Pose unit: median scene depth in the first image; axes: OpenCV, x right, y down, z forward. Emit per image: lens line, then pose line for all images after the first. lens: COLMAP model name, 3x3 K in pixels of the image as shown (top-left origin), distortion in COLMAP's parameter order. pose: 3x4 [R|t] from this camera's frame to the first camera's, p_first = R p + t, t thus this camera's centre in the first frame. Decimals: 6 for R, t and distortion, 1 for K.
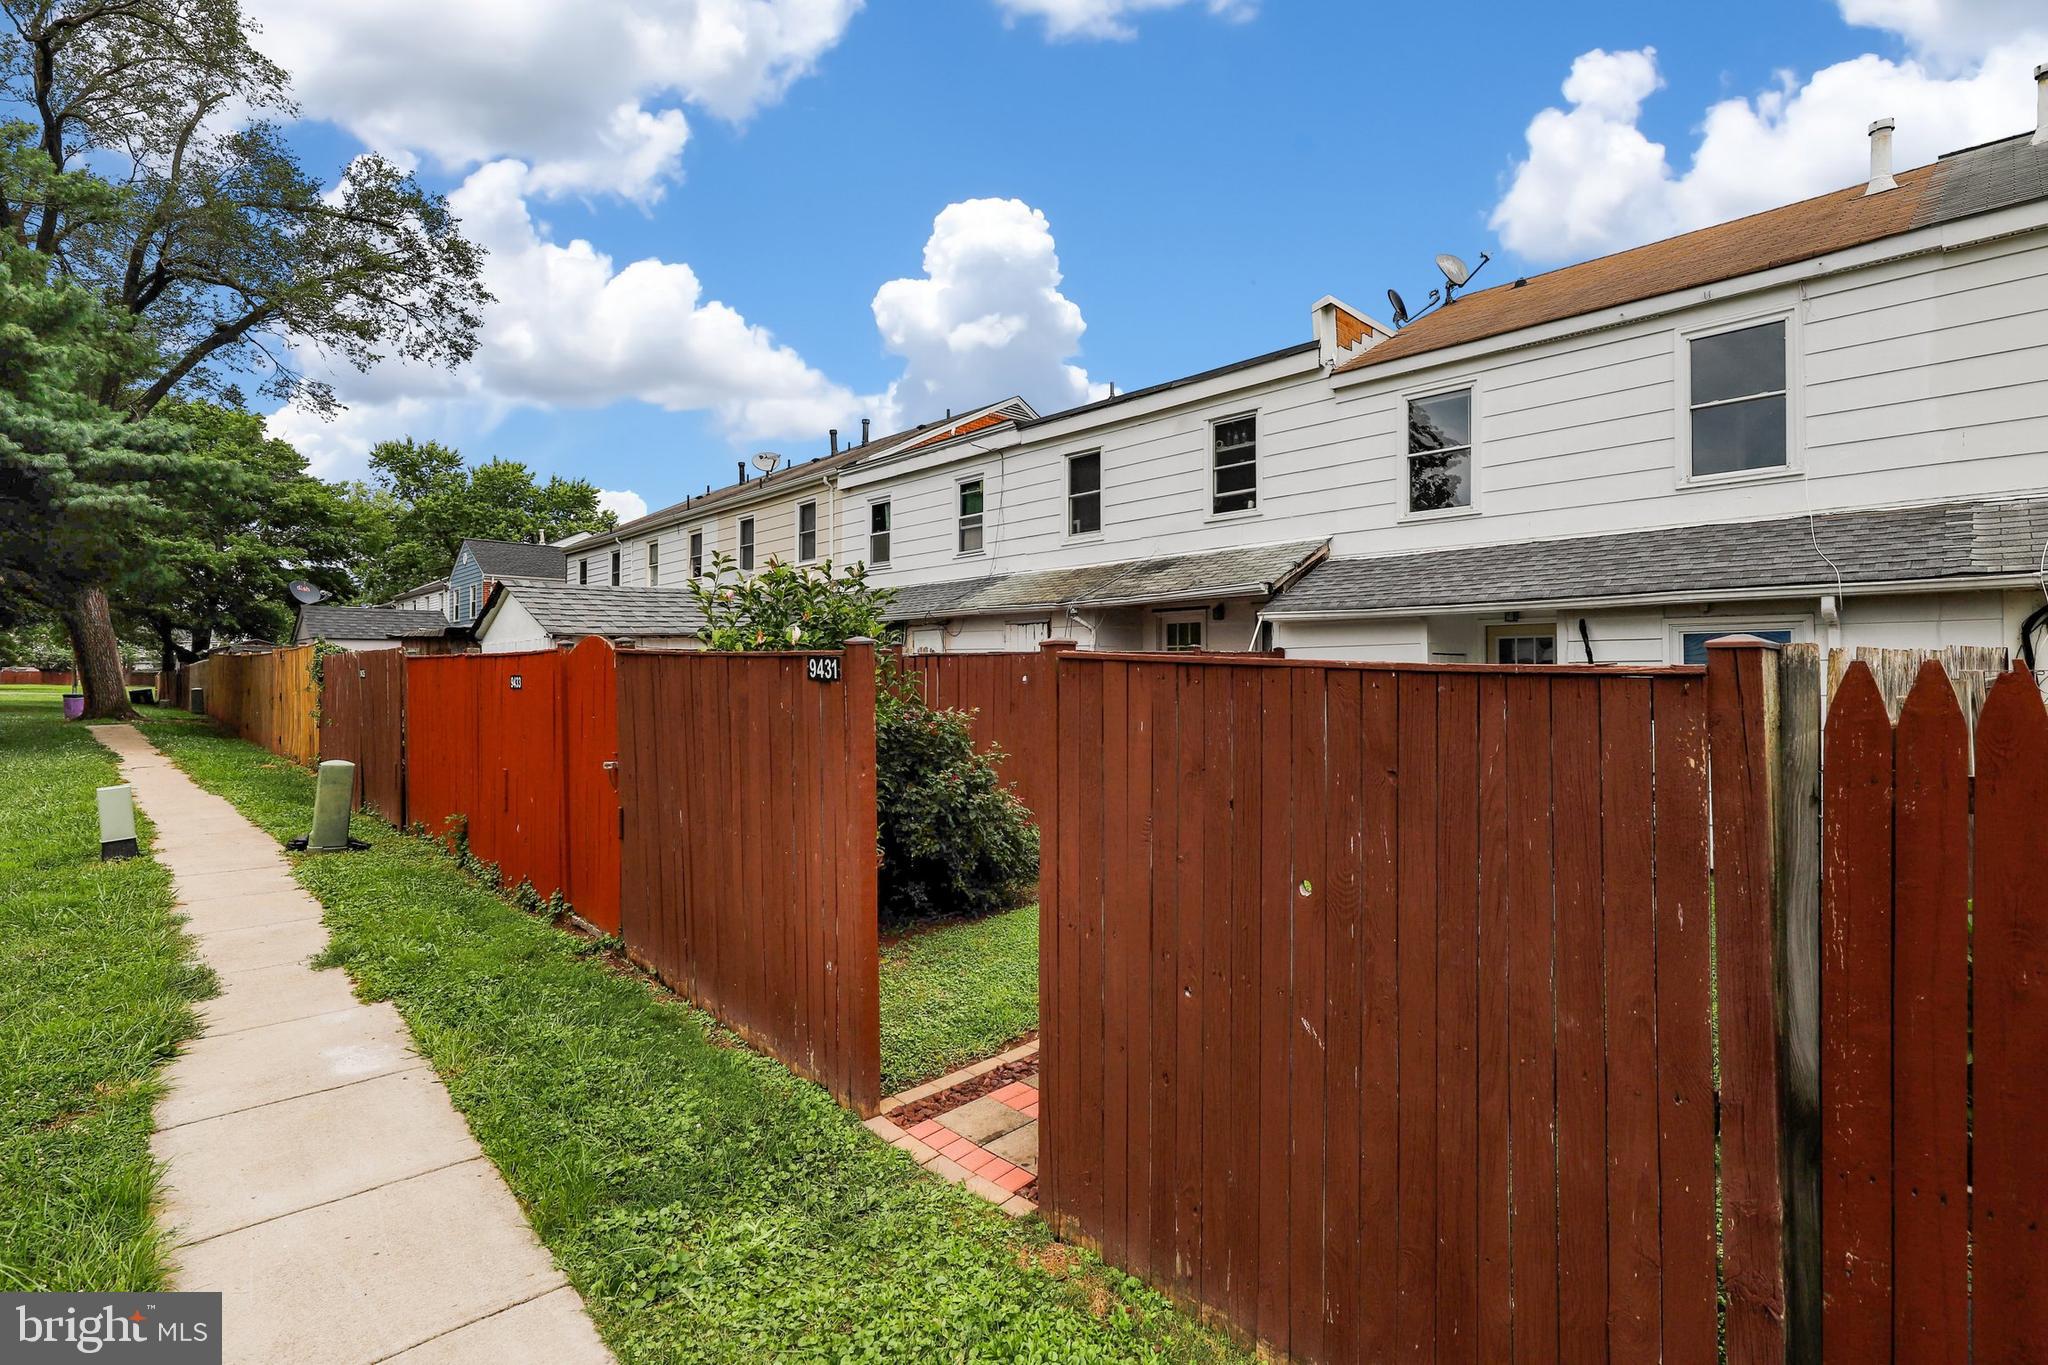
lens RADIAL K [[937.1, 0, 1000.3], [0, 937.1, 661.0], [0, 0, 1]] dist [0.002439, 0.000151]
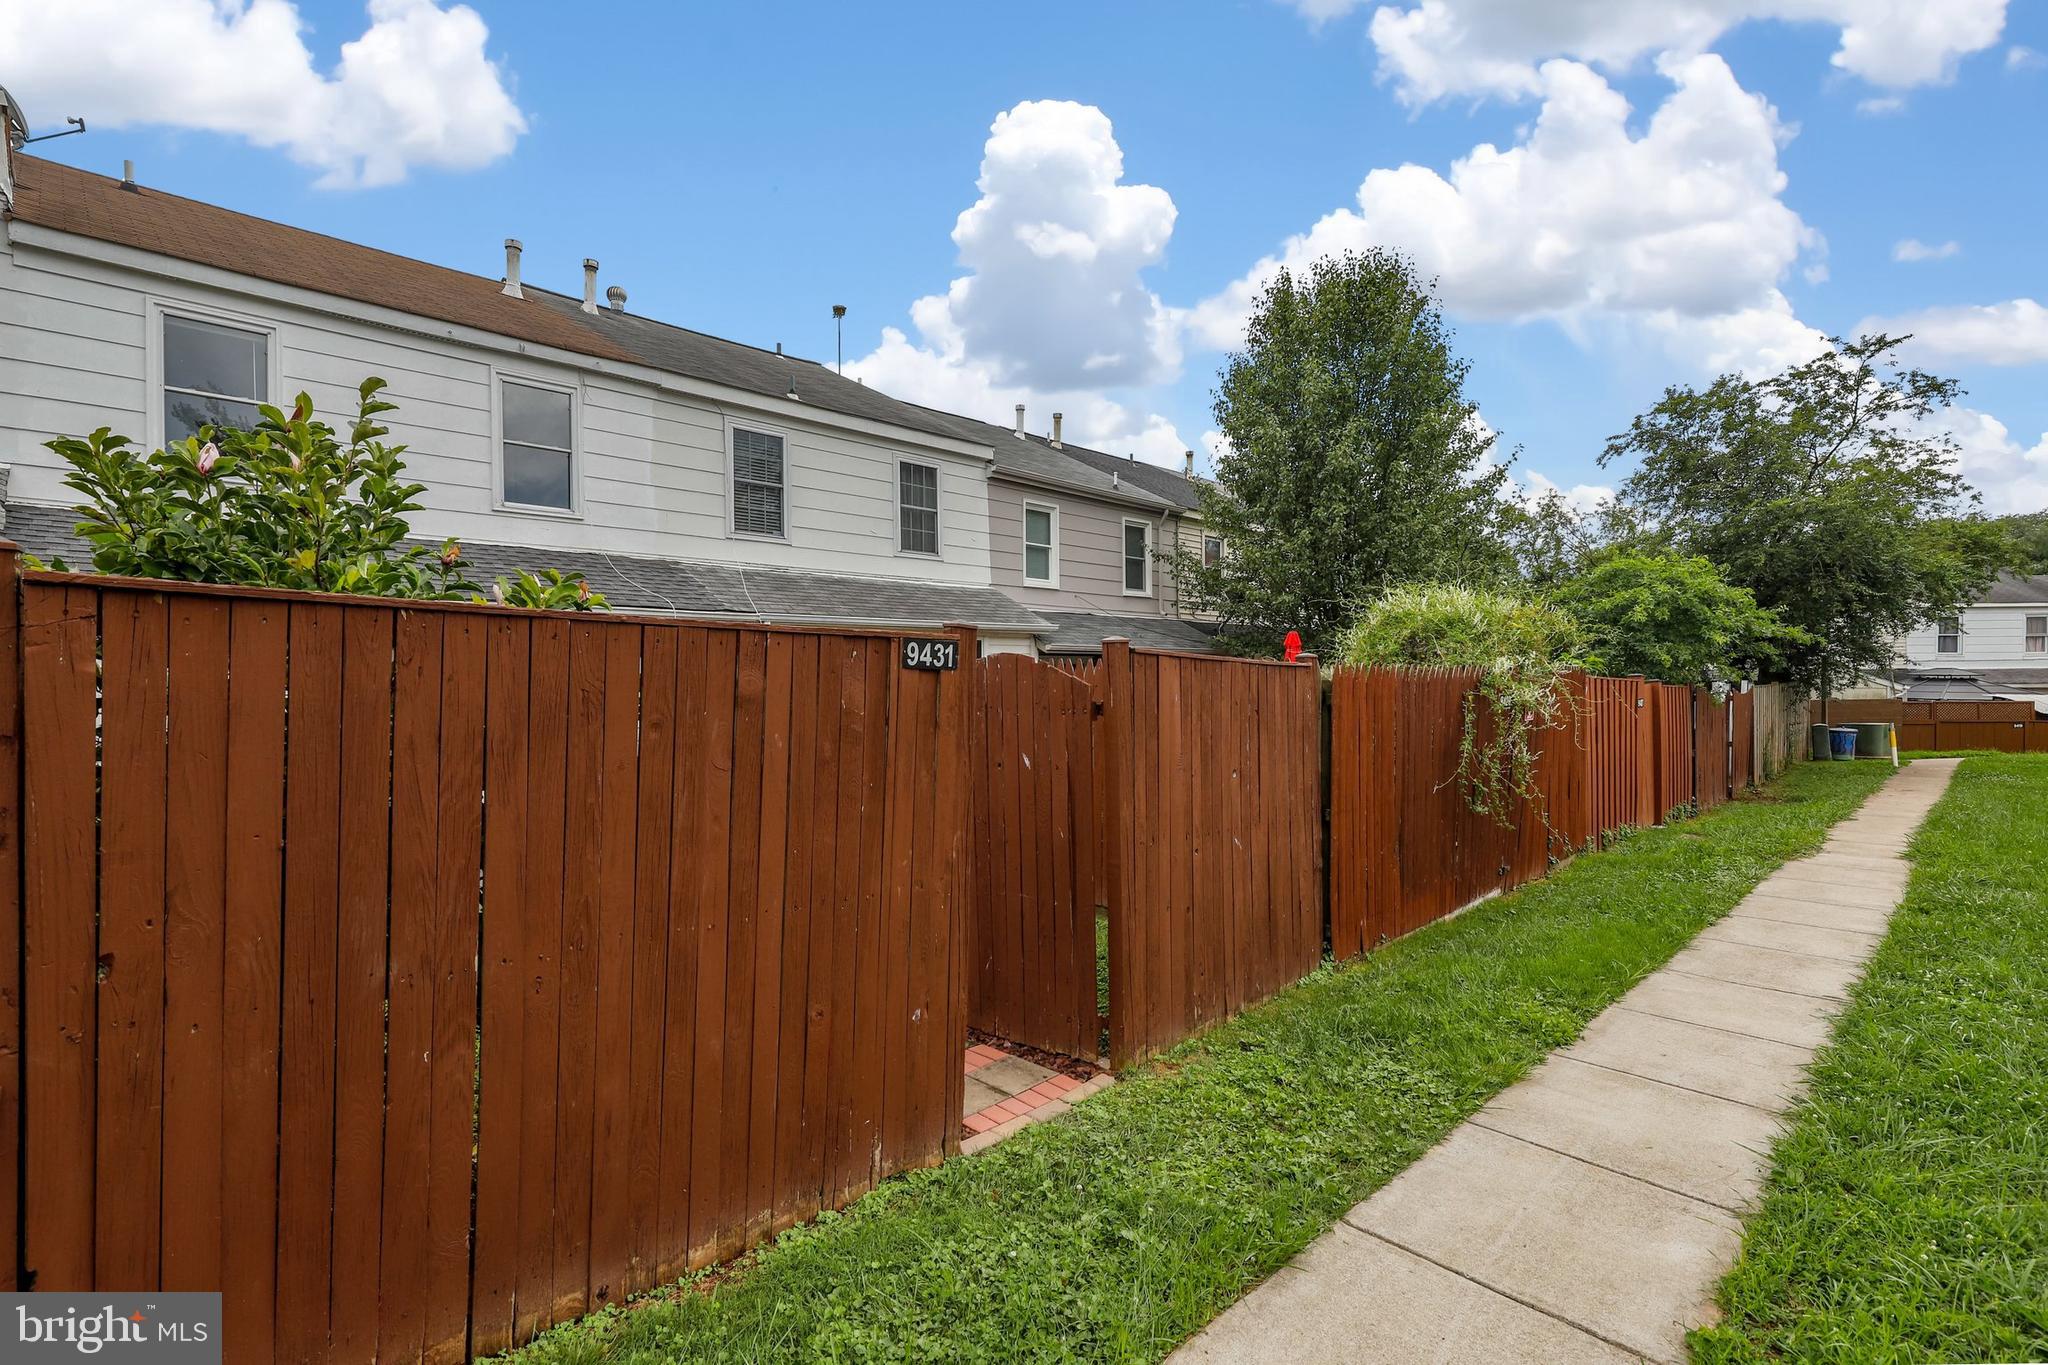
lens RADIAL K [[951.7, 0, 1021.6], [0, 951.7, 682.6], [0, 0, 1]] dist [-0.000770, 0.001050]
pose [[-0.041651, -0.007234, 0.999106, -1.023593], [-0.008938, 0.999936, 0.006867, 0.025929], [-0.999092, -0.008644, -0.041713, 0.946683]]
